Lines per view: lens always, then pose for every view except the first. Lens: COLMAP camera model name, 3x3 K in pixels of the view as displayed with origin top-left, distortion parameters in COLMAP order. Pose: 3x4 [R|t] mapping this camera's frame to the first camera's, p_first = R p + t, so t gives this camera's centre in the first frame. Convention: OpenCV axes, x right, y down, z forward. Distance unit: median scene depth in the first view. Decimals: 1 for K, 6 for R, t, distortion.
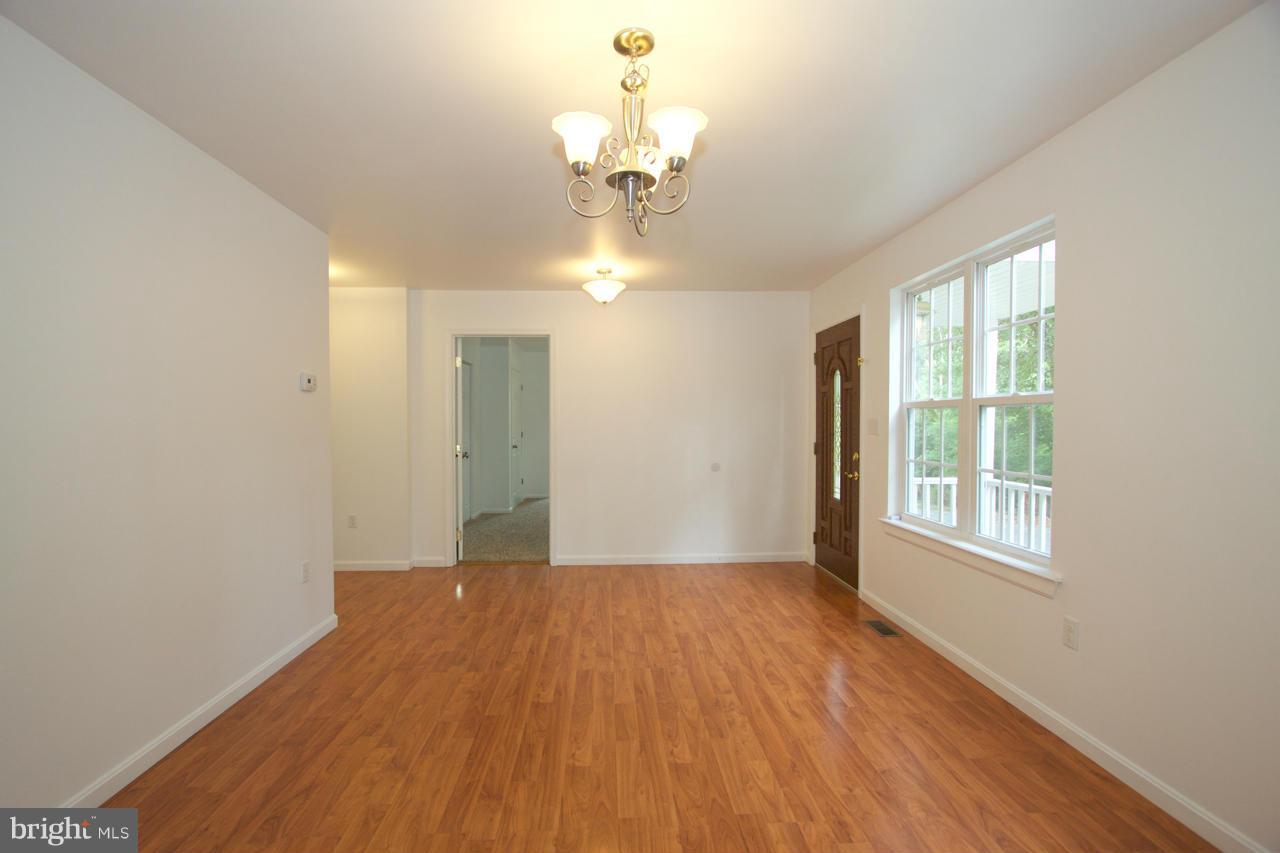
lens RADIAL K [[589.1, 0, 628.1], [0, 589.1, 431.2], [0, 0, 1]] dist [-0.008374, 0.000451]
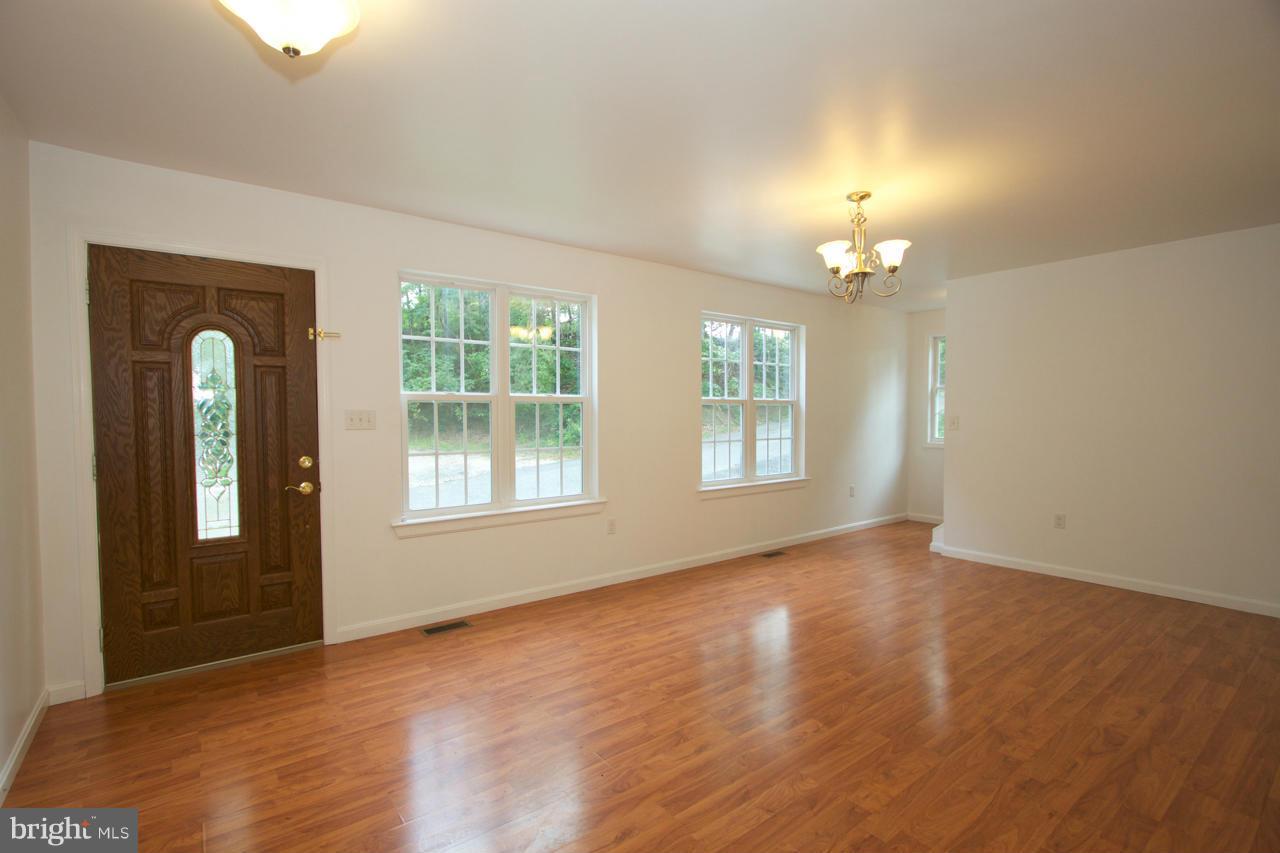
lens RADIAL K [[589.1, 0, 628.1], [0, 589.1, 431.2], [0, 0, 1]] dist [-0.008374, 0.000451]
pose [[-0.572753, -0.021347, 0.819450, -0.706000], [0.016800, 0.999145, 0.037771, -0.026062], [-0.819556, 0.035400, -0.571905, 1.743374]]
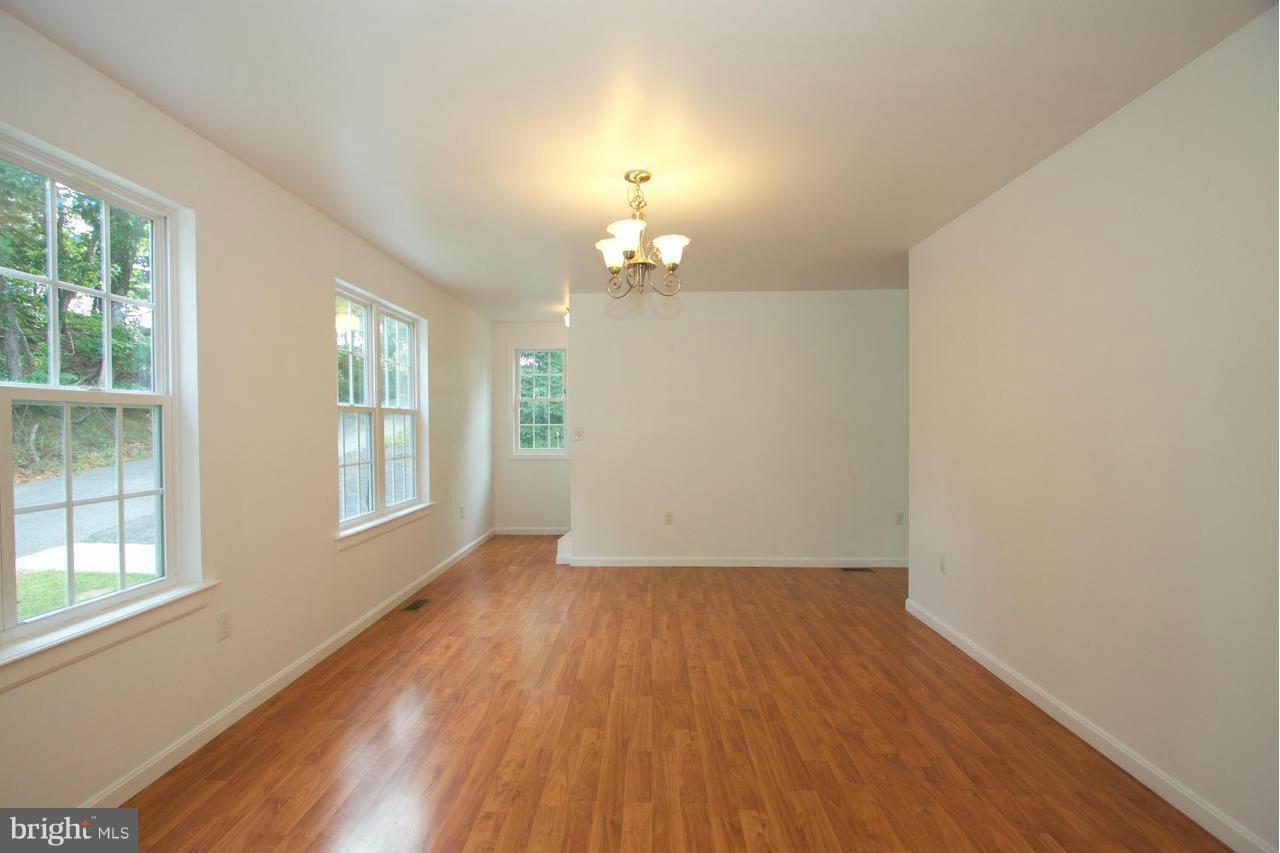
lens RADIAL K [[589.1, 0, 628.1], [0, 589.1, 431.2], [0, 0, 1]] dist [-0.008374, 0.000451]
pose [[-0.997108, 0.006614, 0.075716, -0.051932], [0.008824, 0.999544, 0.028887, -0.027568], [-0.075490, 0.029471, -0.996711, 1.717383]]
